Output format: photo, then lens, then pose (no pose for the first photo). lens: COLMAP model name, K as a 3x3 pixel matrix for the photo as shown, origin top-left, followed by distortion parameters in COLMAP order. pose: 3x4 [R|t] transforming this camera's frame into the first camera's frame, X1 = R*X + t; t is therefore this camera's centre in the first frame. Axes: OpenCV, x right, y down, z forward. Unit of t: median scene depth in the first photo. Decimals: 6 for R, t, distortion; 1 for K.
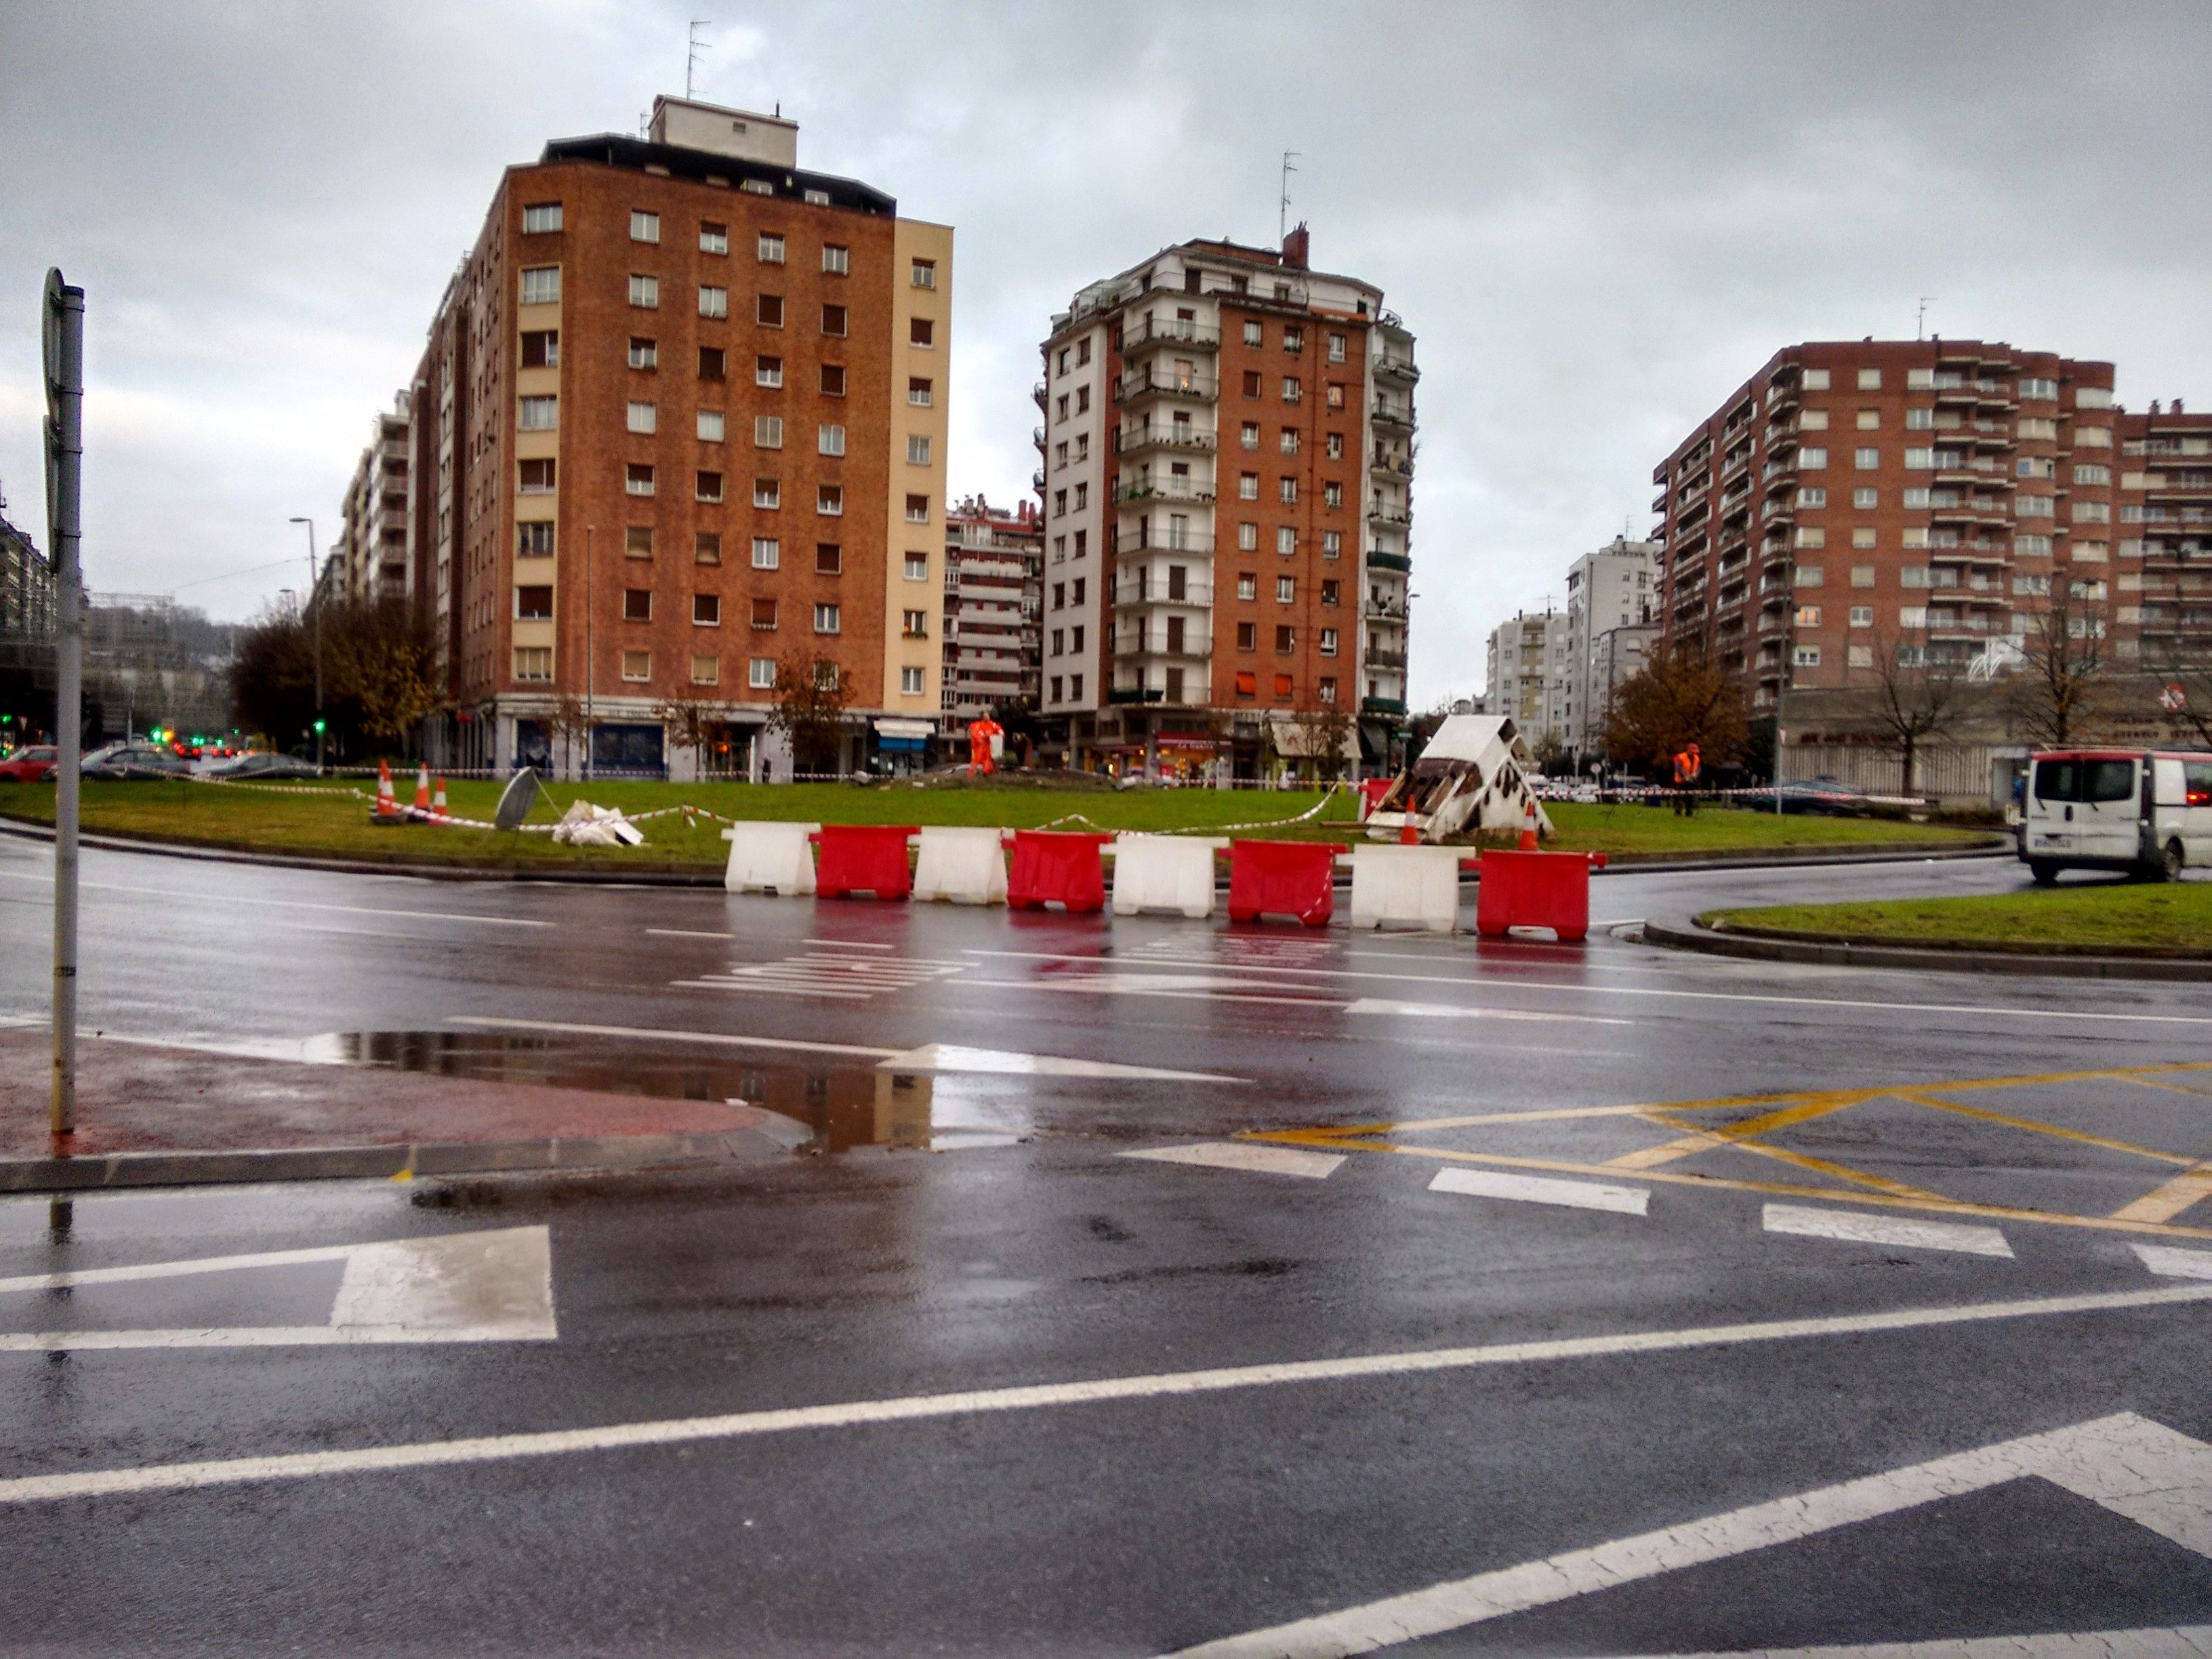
lens RADIAL K [[1721.2, 0, 1079.3], [0, 1721.2, 816.2], [0, 0, 1]] dist [0.080961, -0.120588]
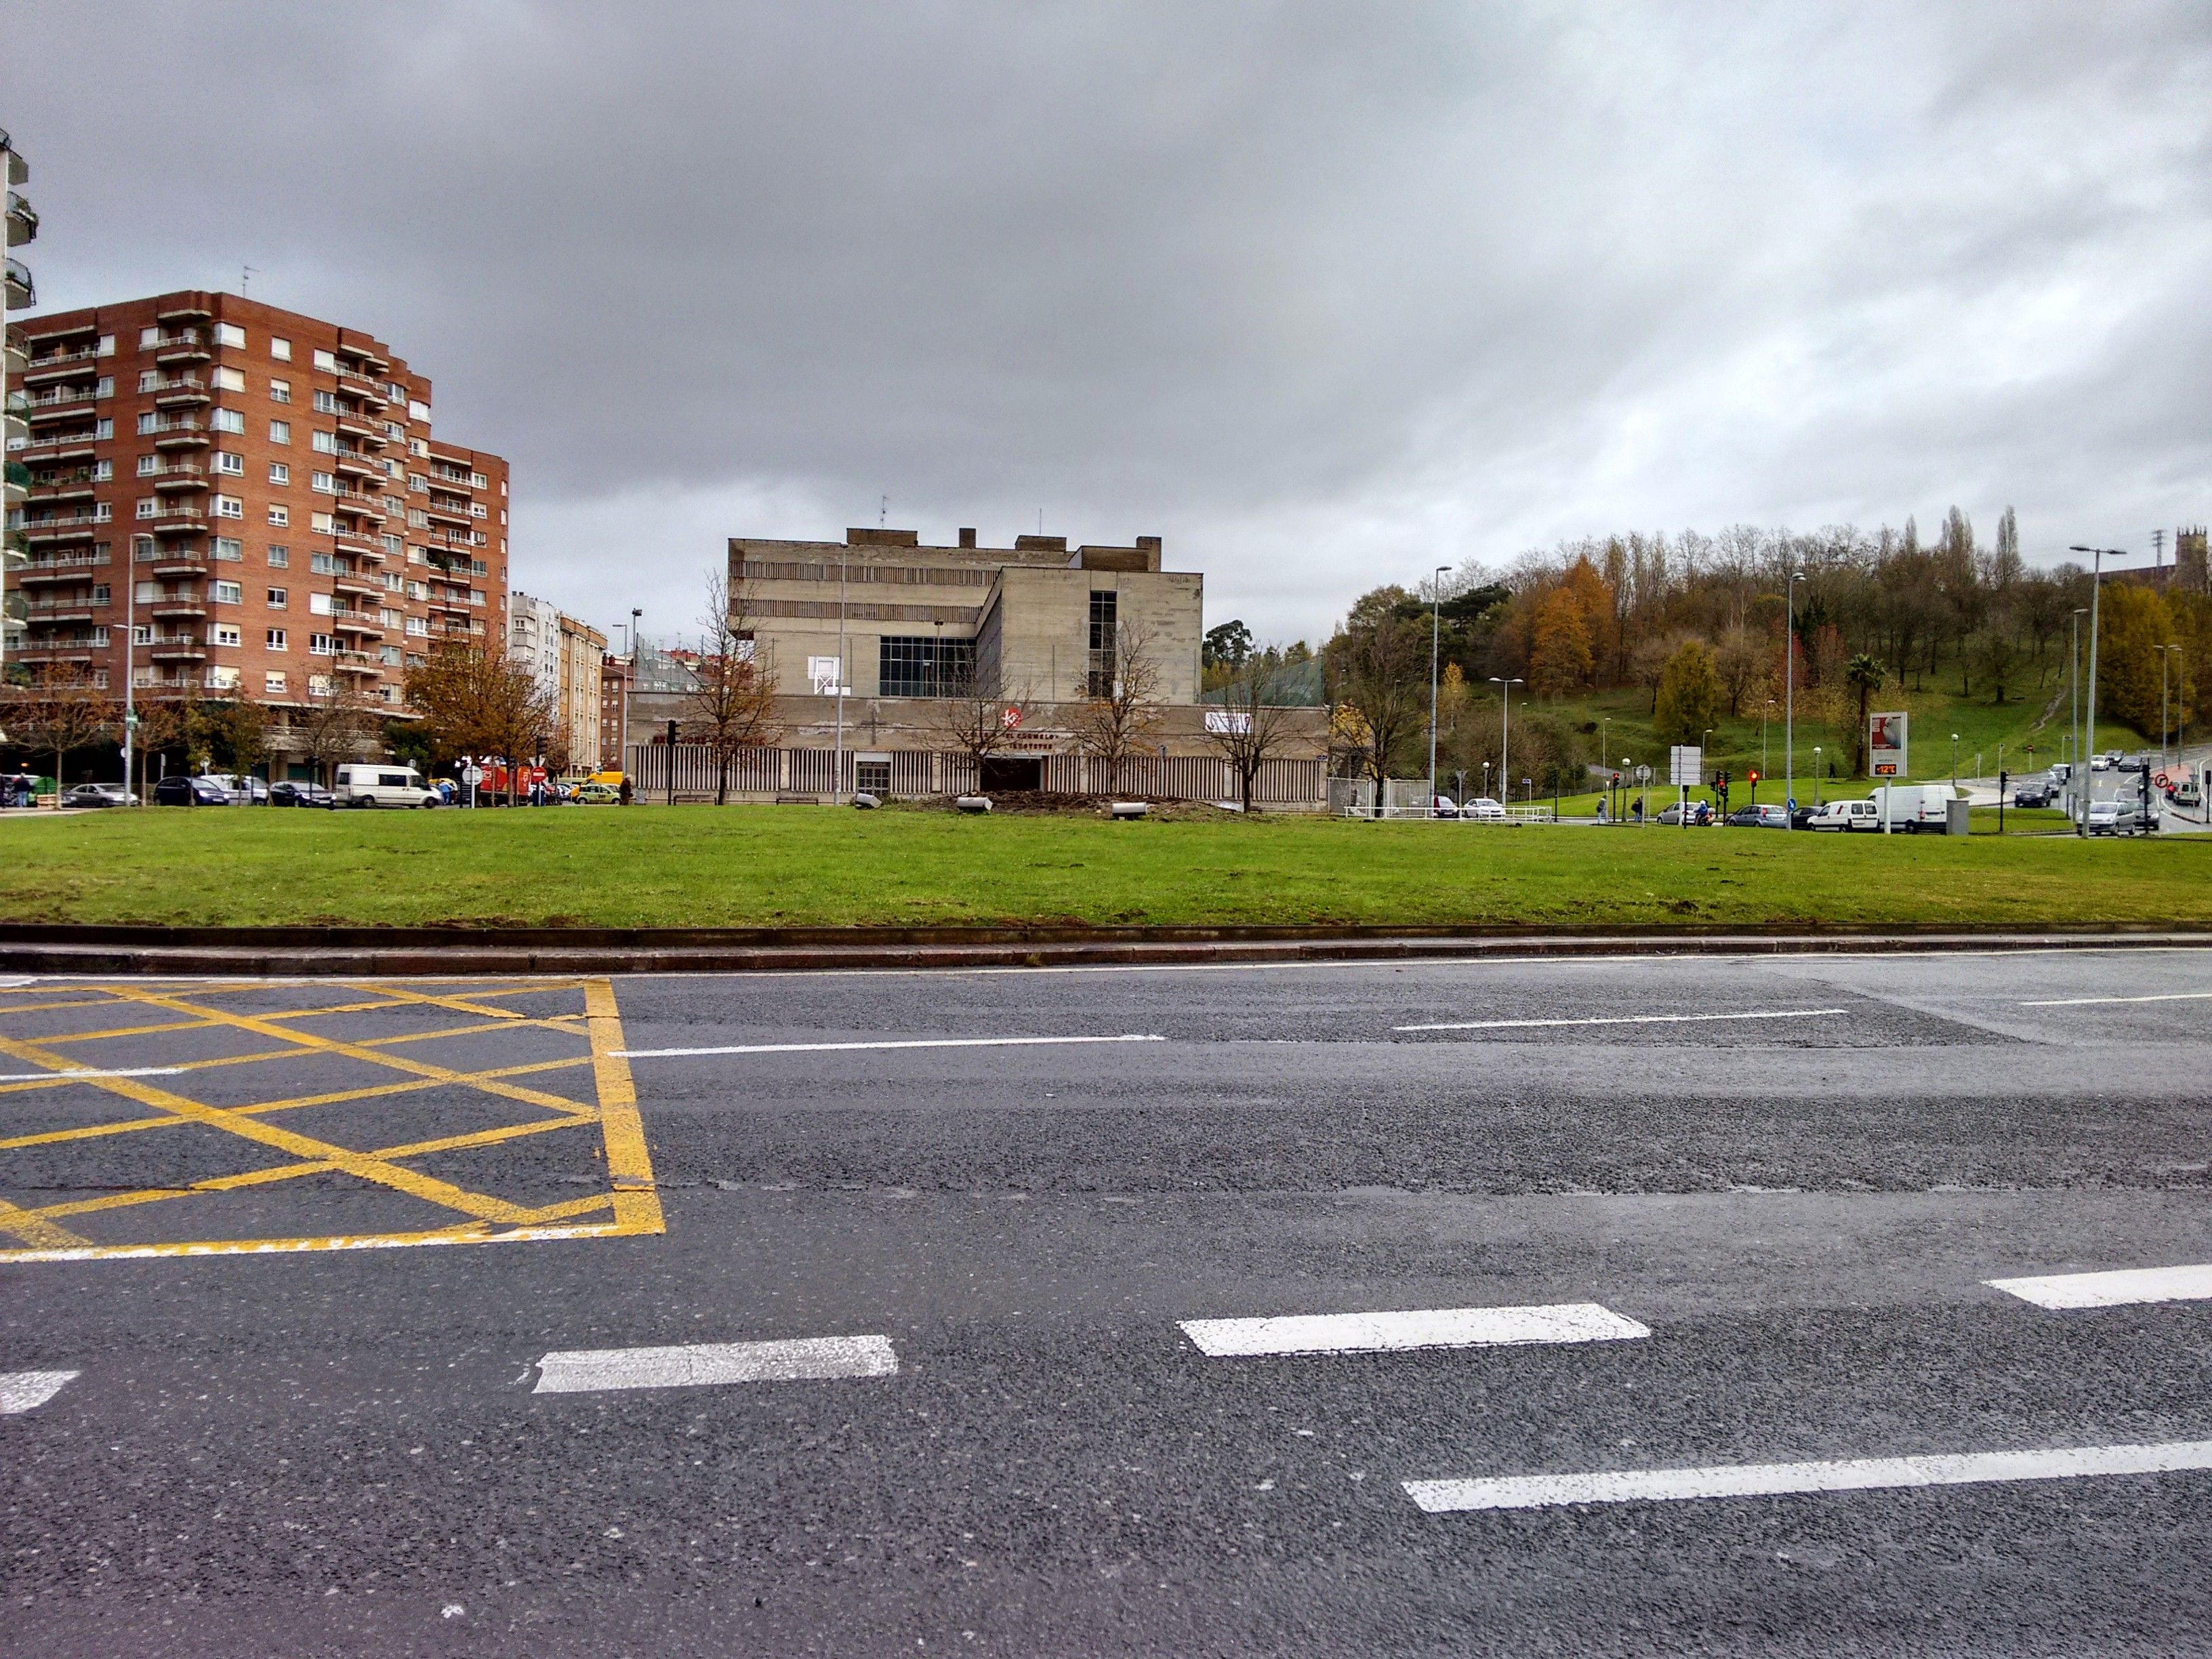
lens RADIAL K [[1721.2, 0, 1091.9], [0, 1721.2, 822.3], [0, 0, 1]] dist [0.080961, -0.120588]
pose [[0.328855, -0.032754, 0.943812, -0.394000], [0.015291, 0.999452, 0.029357, -0.017197], [-0.944257, 0.004778, 0.329175, 0.342718]]
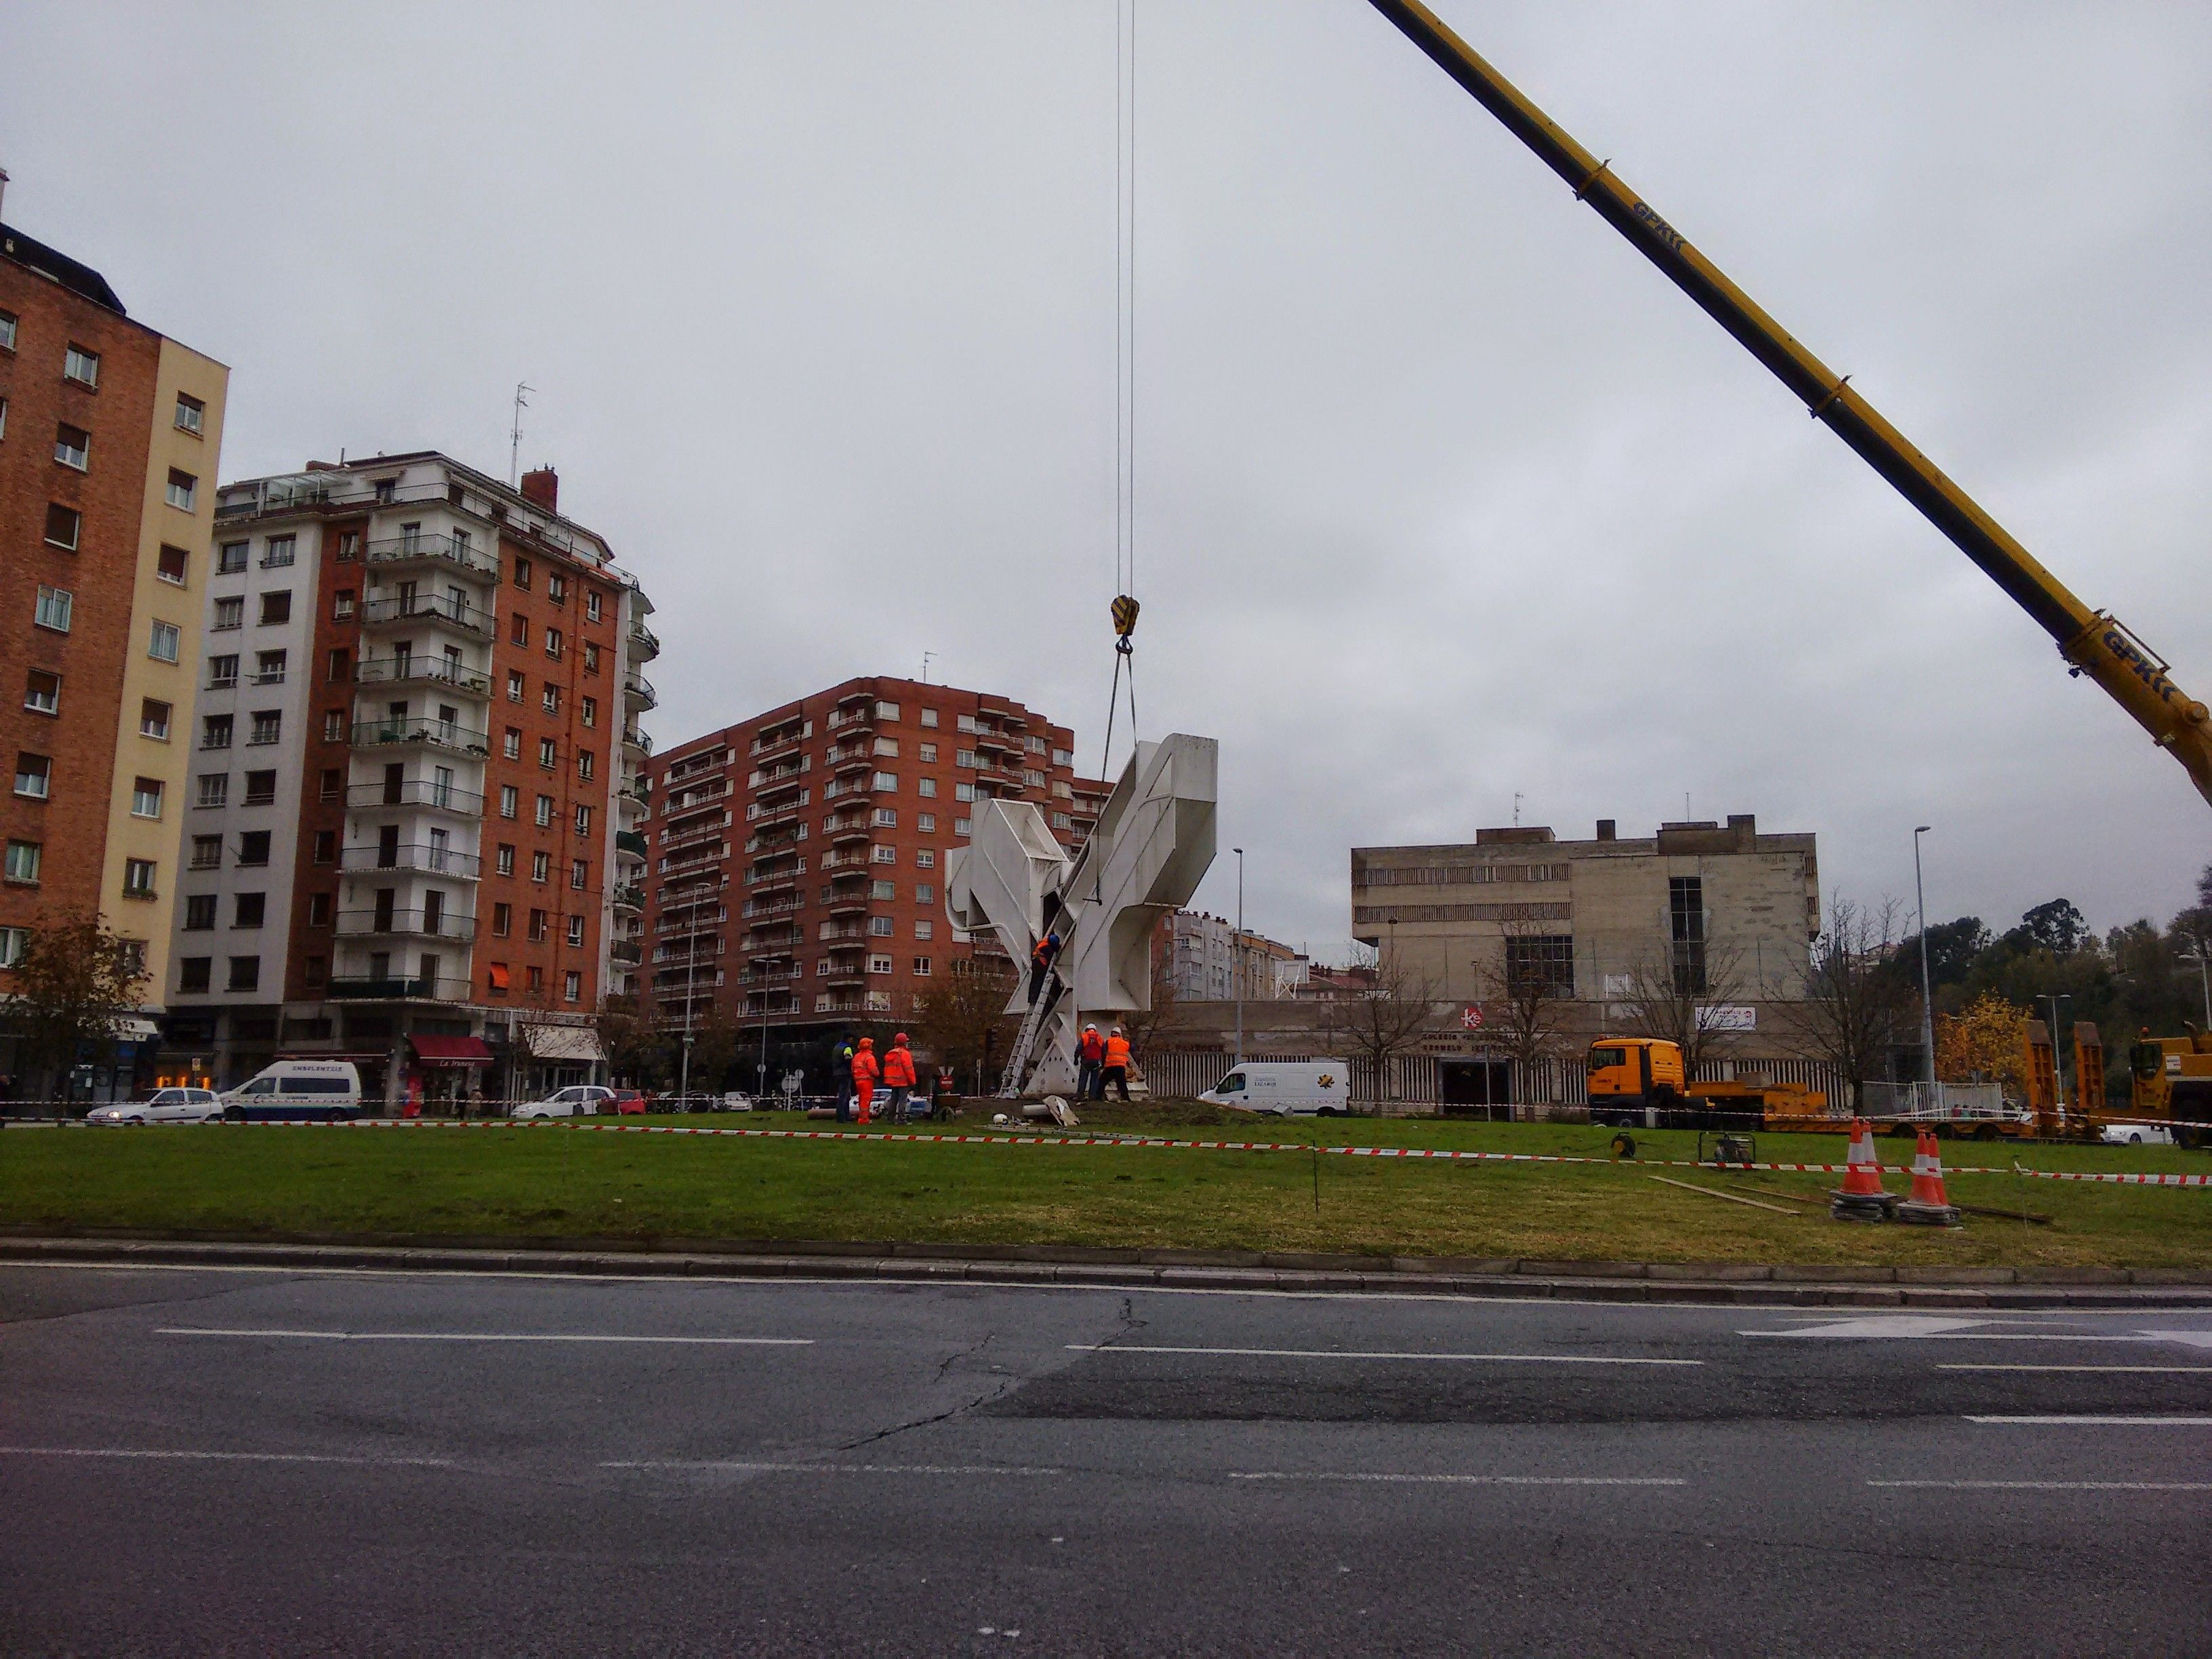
lens RADIAL K [[1721.2, 0, 1098.4], [0, 1721.2, 825.1], [0, 0, 1]] dist [0.080961, -0.120588]
pose [[0.713403, 0.092353, 0.694641, -0.290442], [0.023392, 0.987586, -0.155325, -0.012084], [-0.700363, 0.127058, 0.702387, 0.204310]]
